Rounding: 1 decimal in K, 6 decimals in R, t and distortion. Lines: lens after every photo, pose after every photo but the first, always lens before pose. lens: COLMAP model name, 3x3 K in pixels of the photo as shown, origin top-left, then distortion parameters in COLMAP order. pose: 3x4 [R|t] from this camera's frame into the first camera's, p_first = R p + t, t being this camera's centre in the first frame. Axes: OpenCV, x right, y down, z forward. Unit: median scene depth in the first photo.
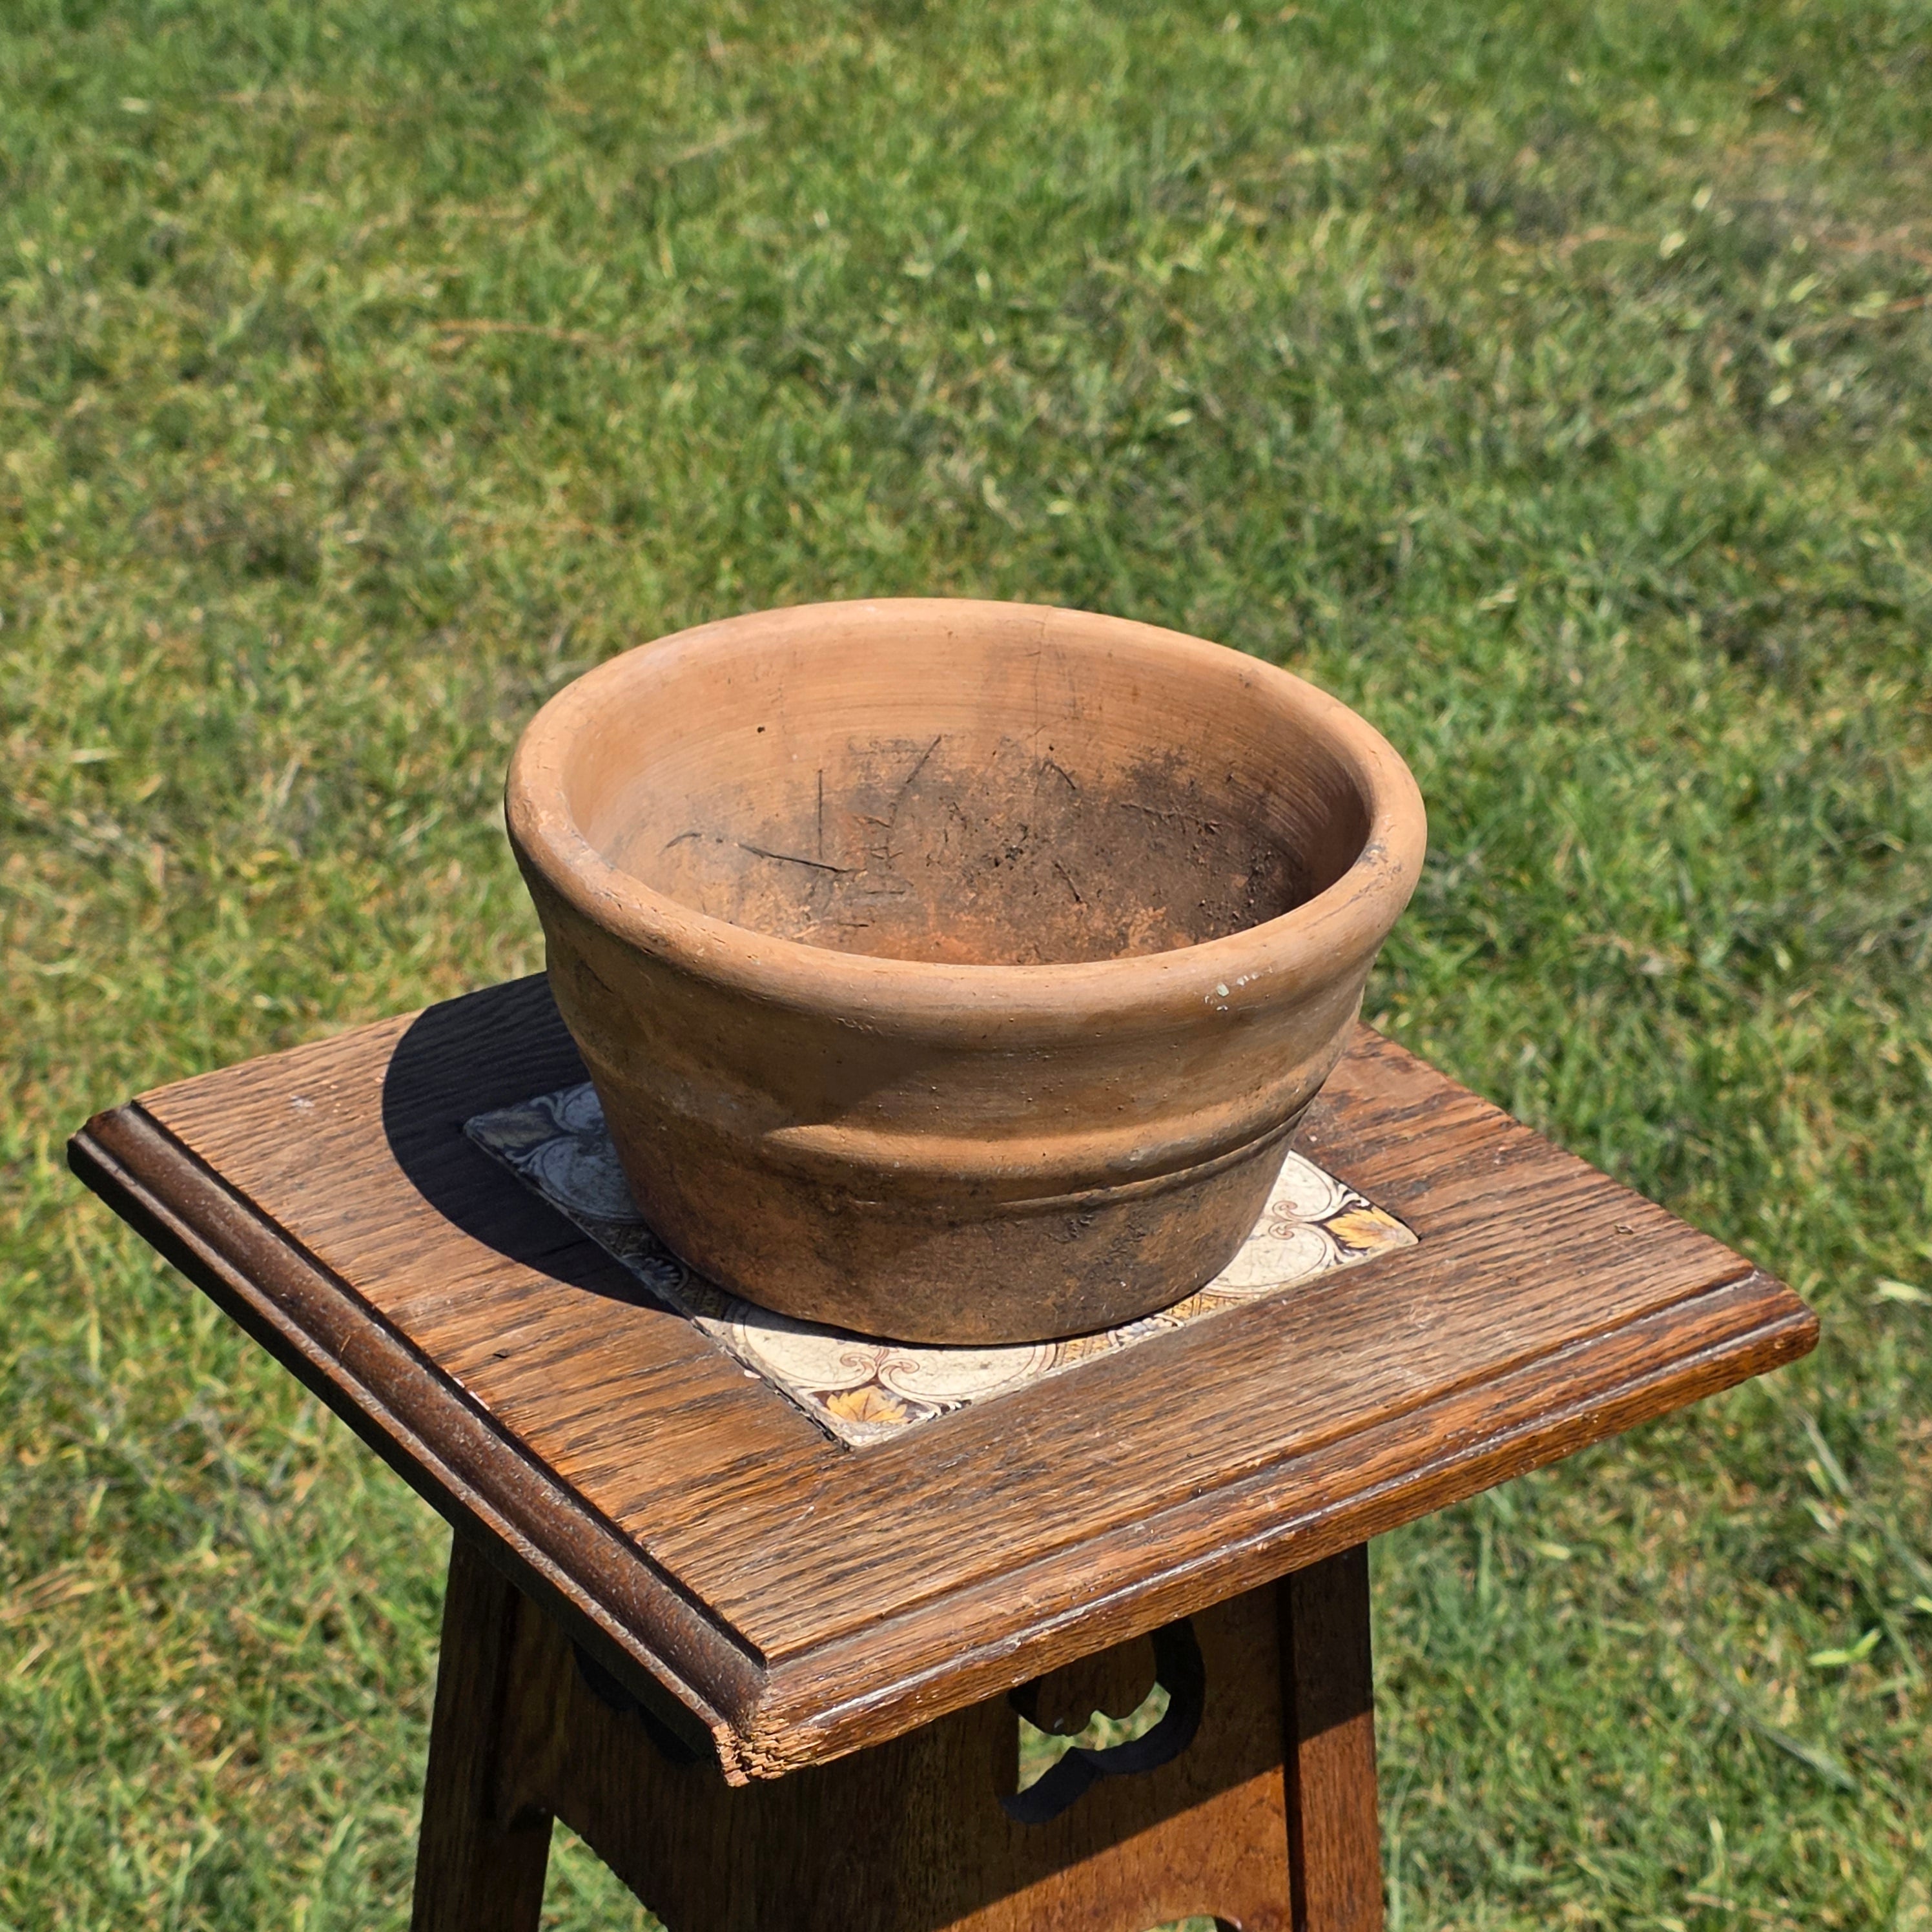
lens RADIAL K [[4446.5, 0, 971.2], [0, 4446.5, 961.8], [0, 0, 1]] dist [0.311117, -1.792613]
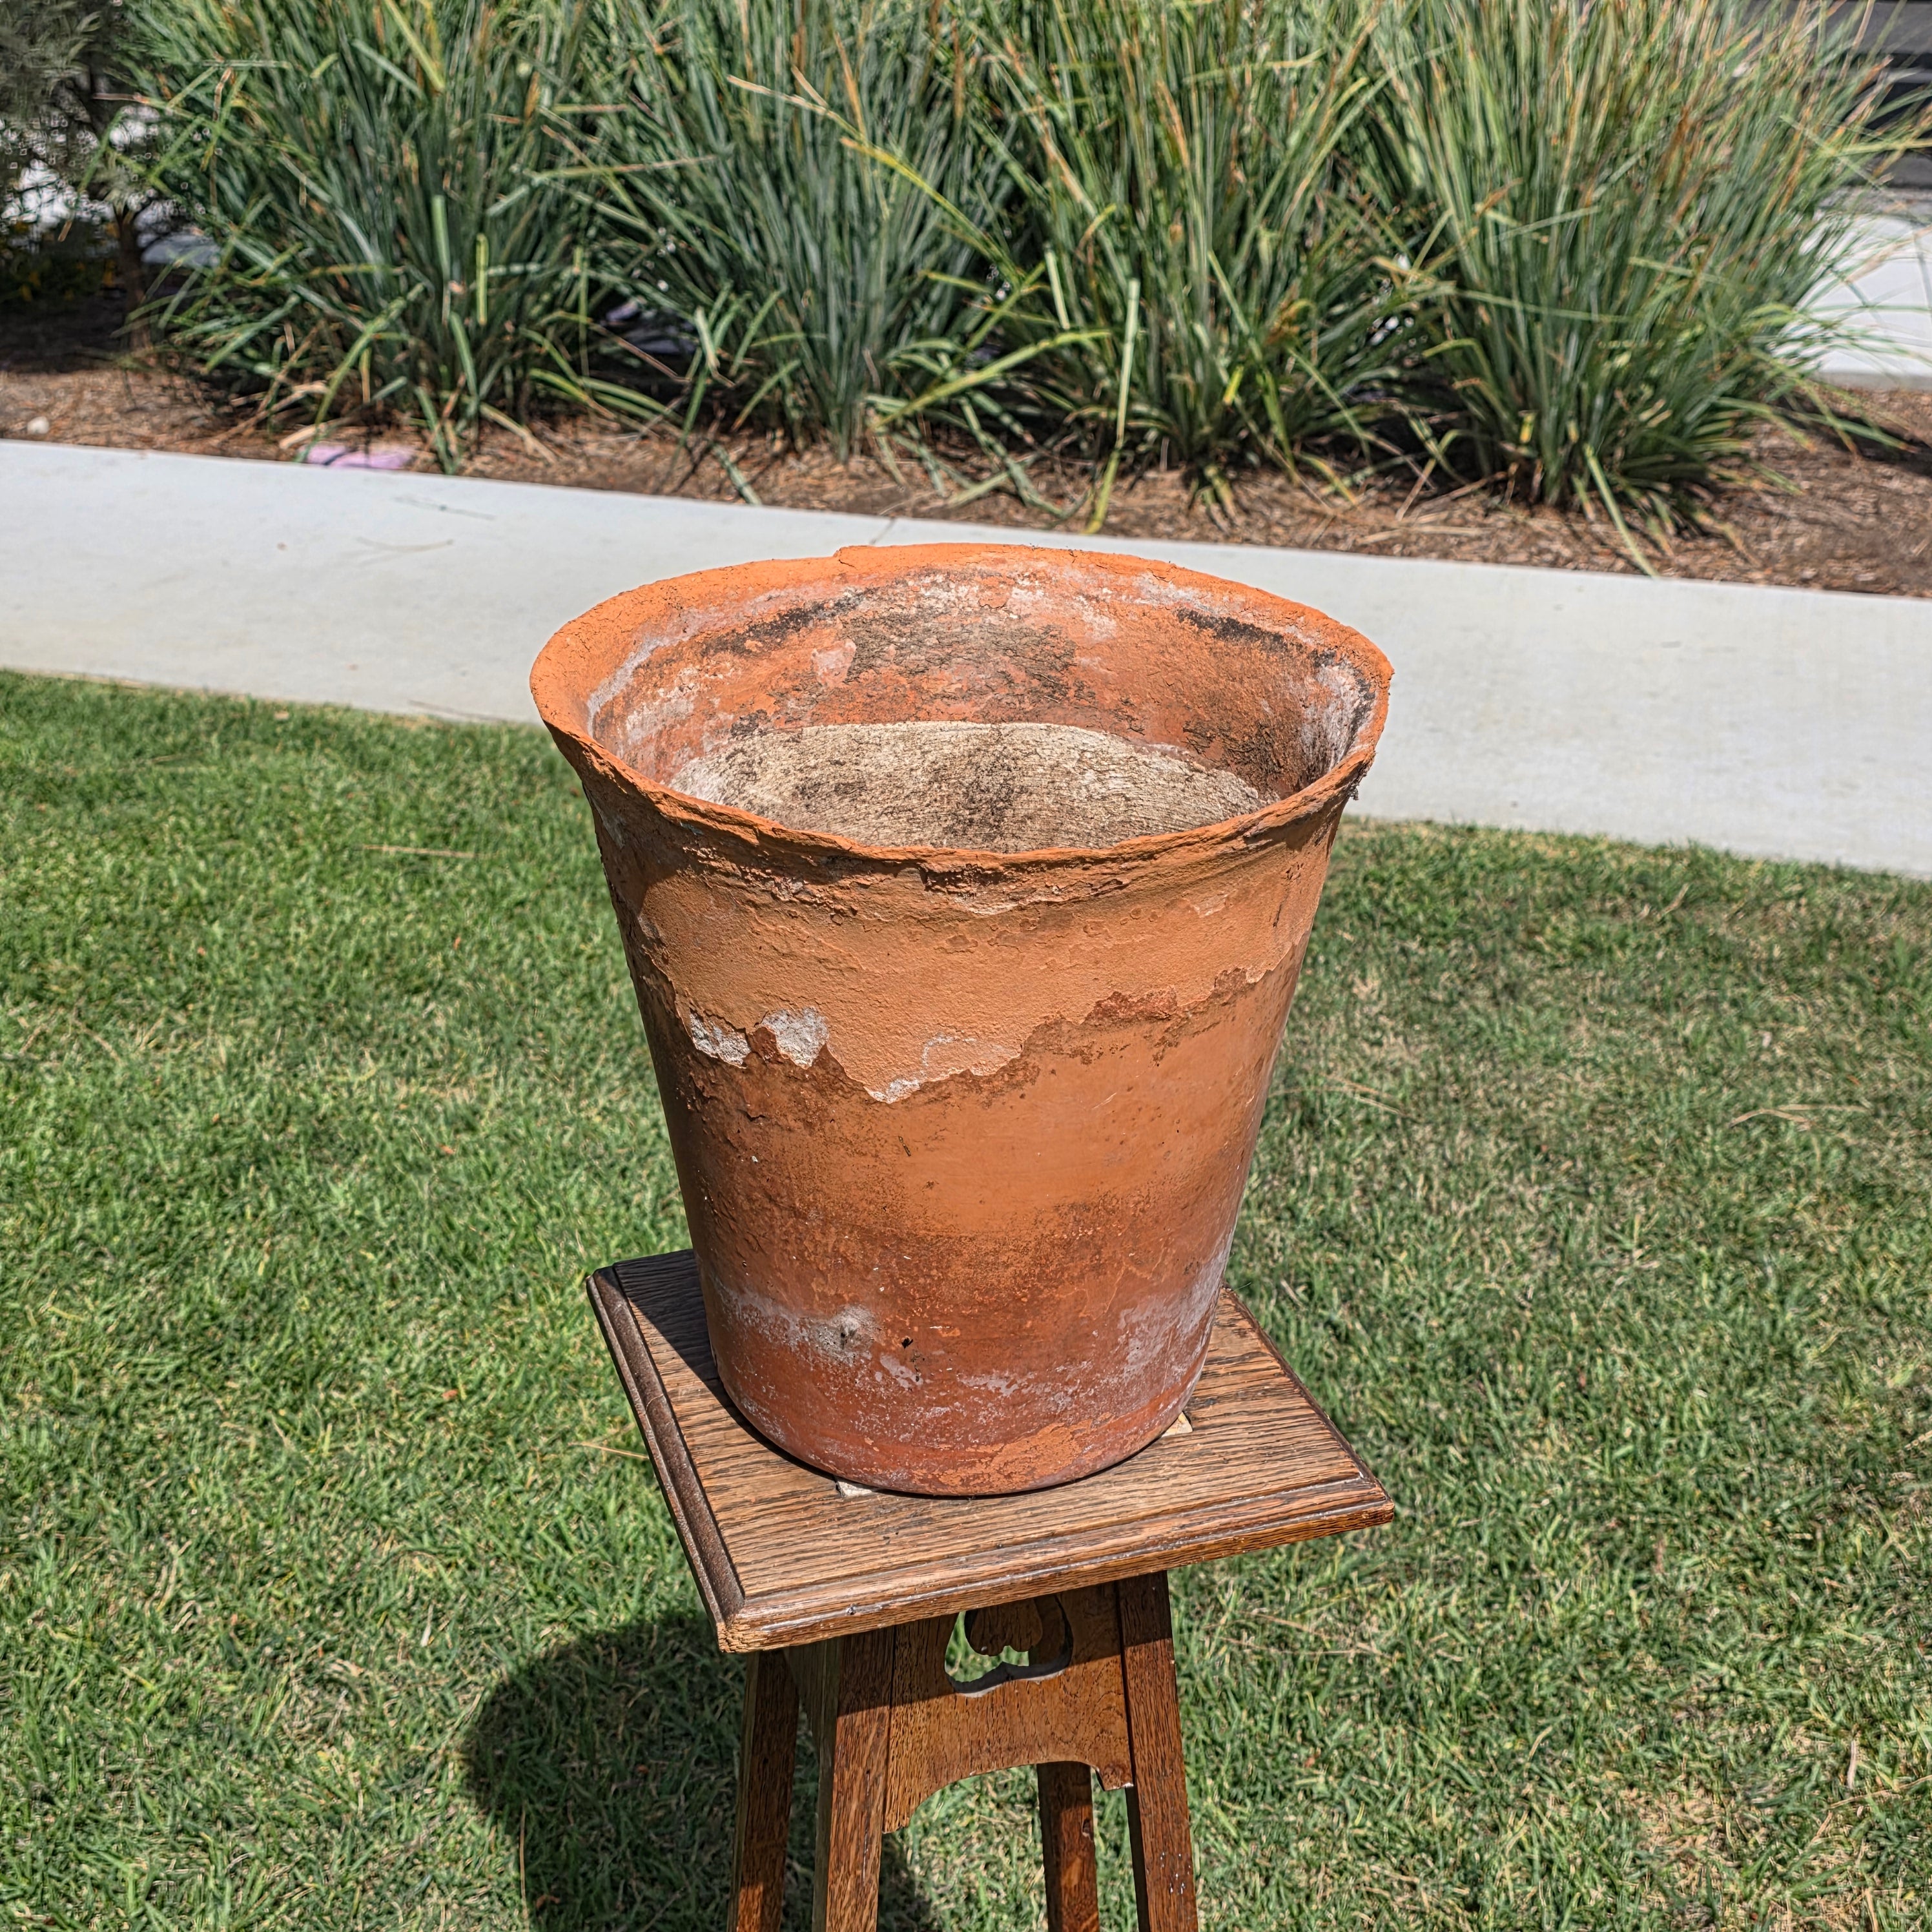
lens RADIAL K [[2793.6, 0, 973.3], [0, 2793.6, 975.4], [0, 0, 1]] dist [0.220918, -0.780673]
pose [[0.947730, 0.105427, -0.301154, 0.361279], [-0.115437, 0.993192, -0.015588, -0.104658], [0.297460, 0.049538, 0.953448, -0.197226]]
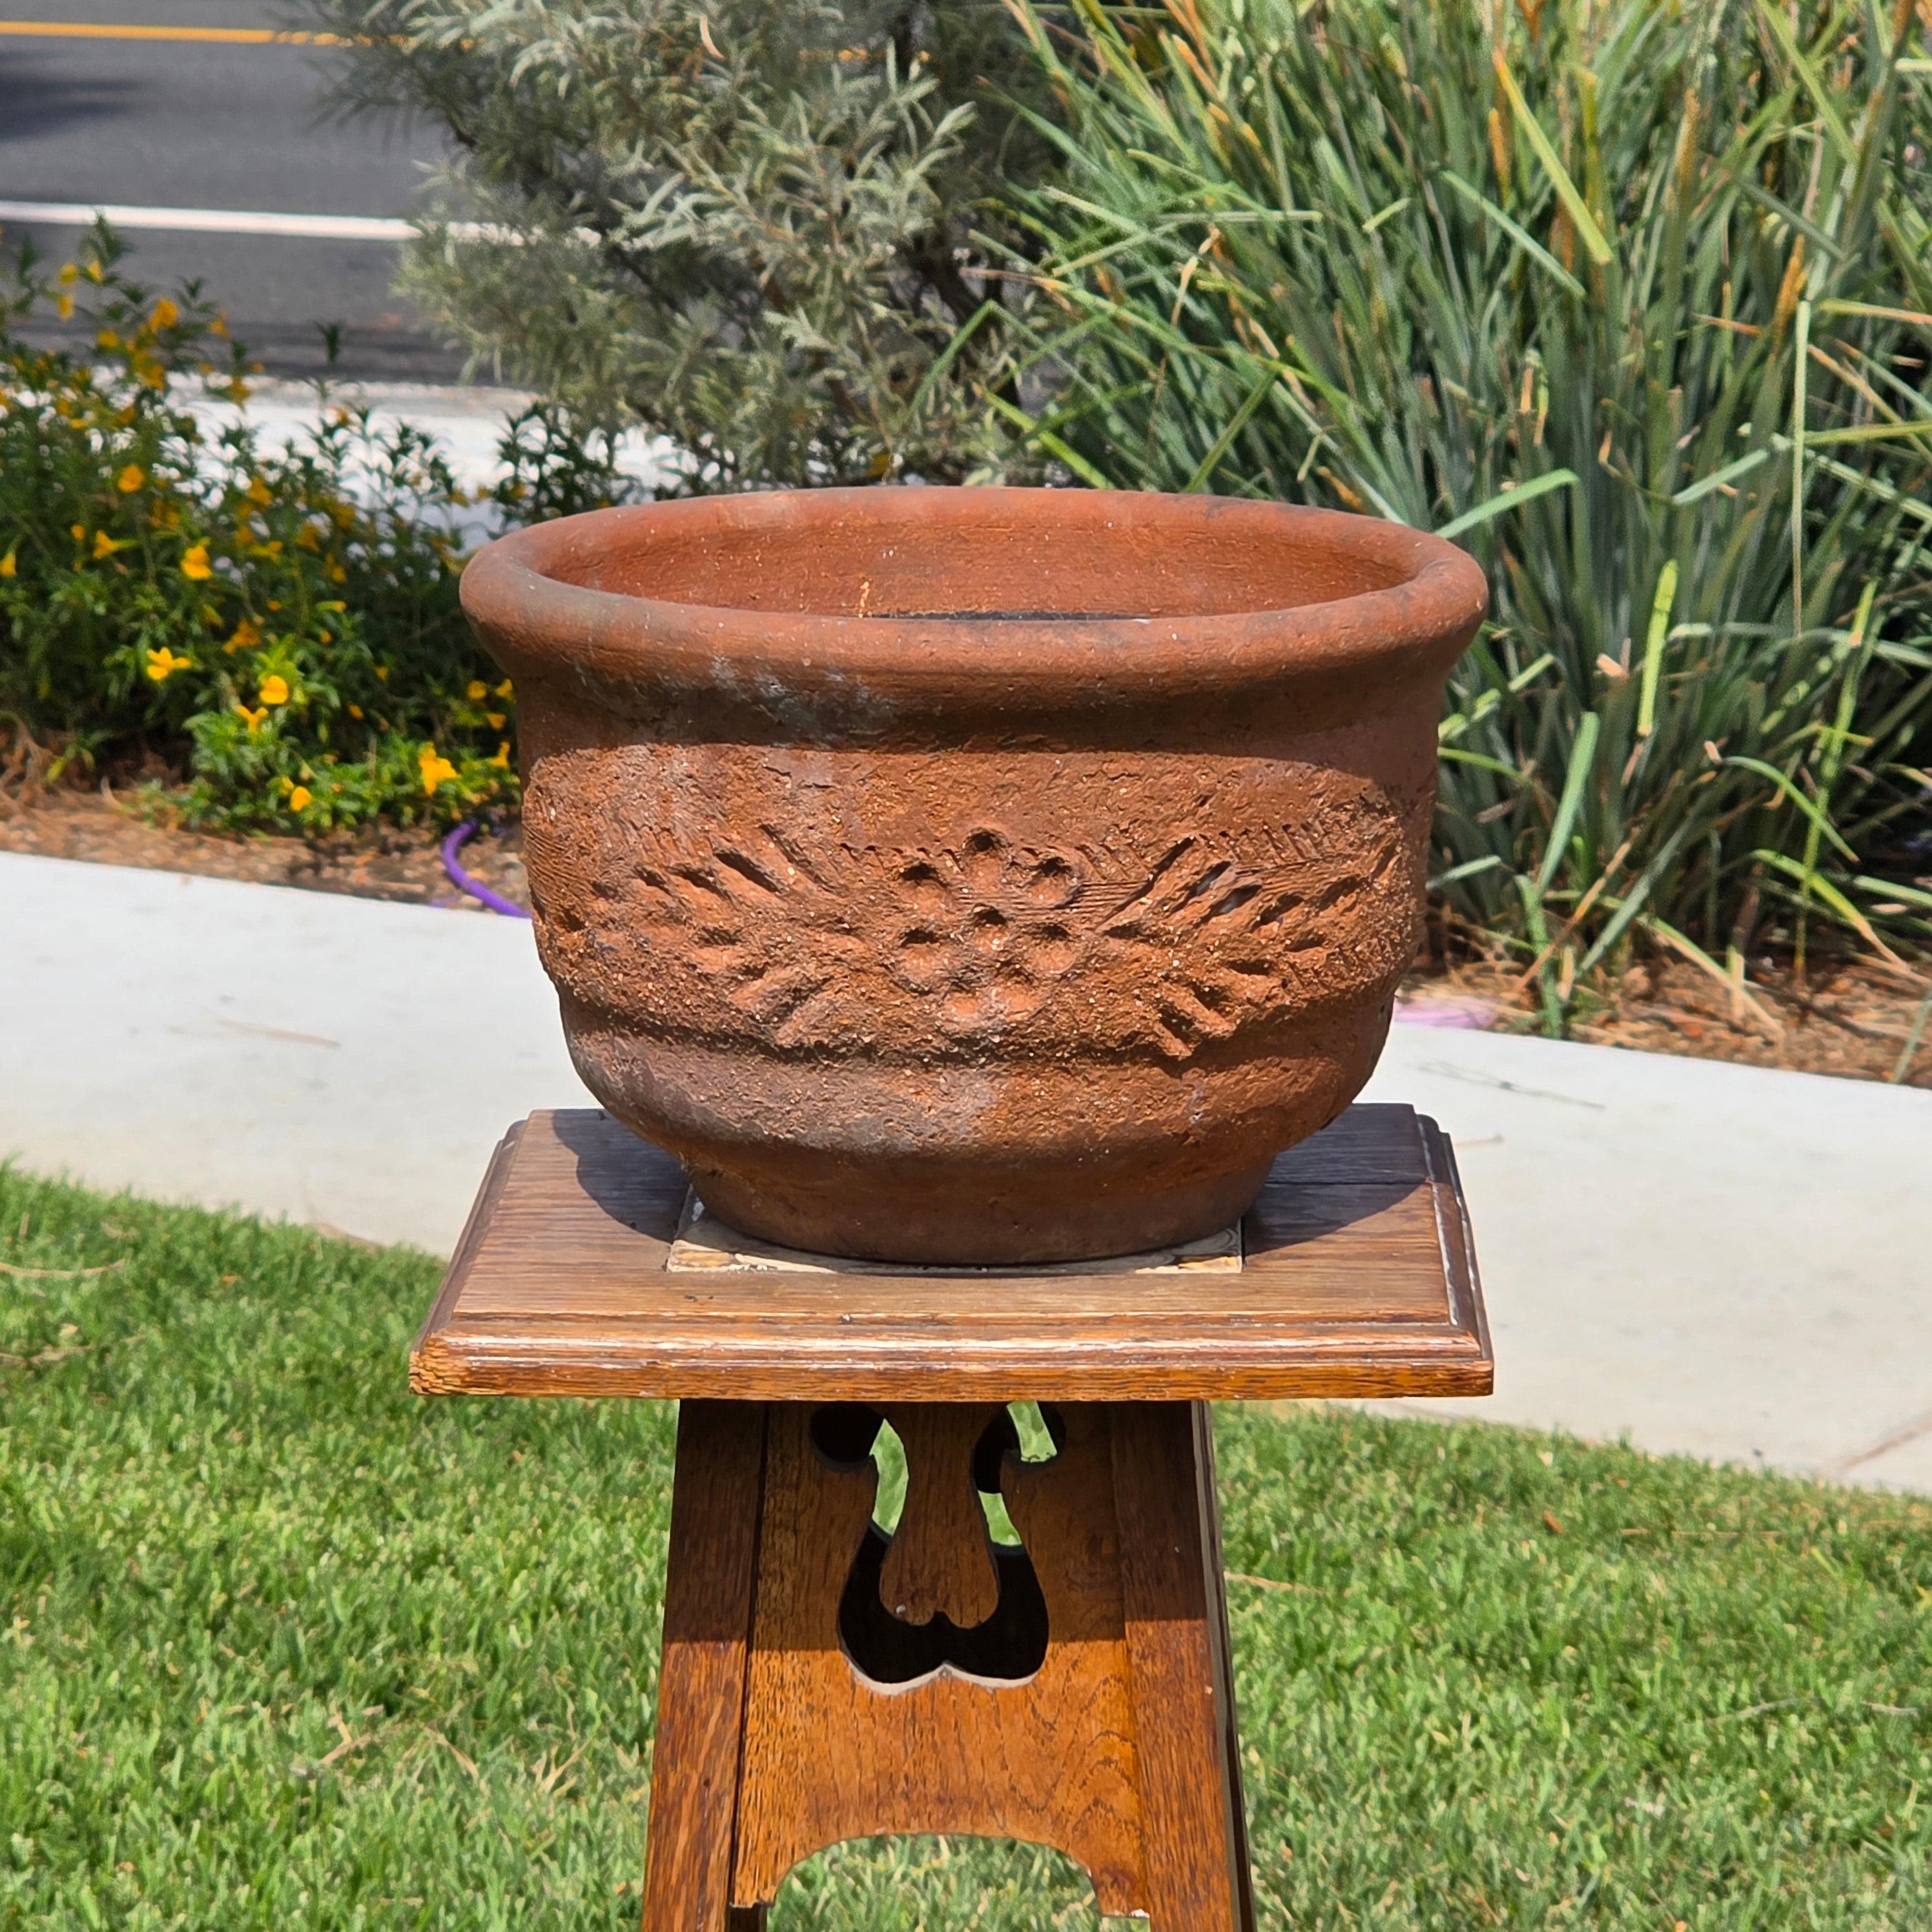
lens RADIAL K [[7073.8, 0, 969.5], [0, 7073.8, 938.1], [0, 0, 1]] dist [-0.899021, 16.421597]
pose [[0.785335, 0.069725, -0.615132, 1.236949], [-0.250060, 0.944698, -0.212168, 0.408090], [0.566320, 0.320443, 0.759340, -0.536141]]
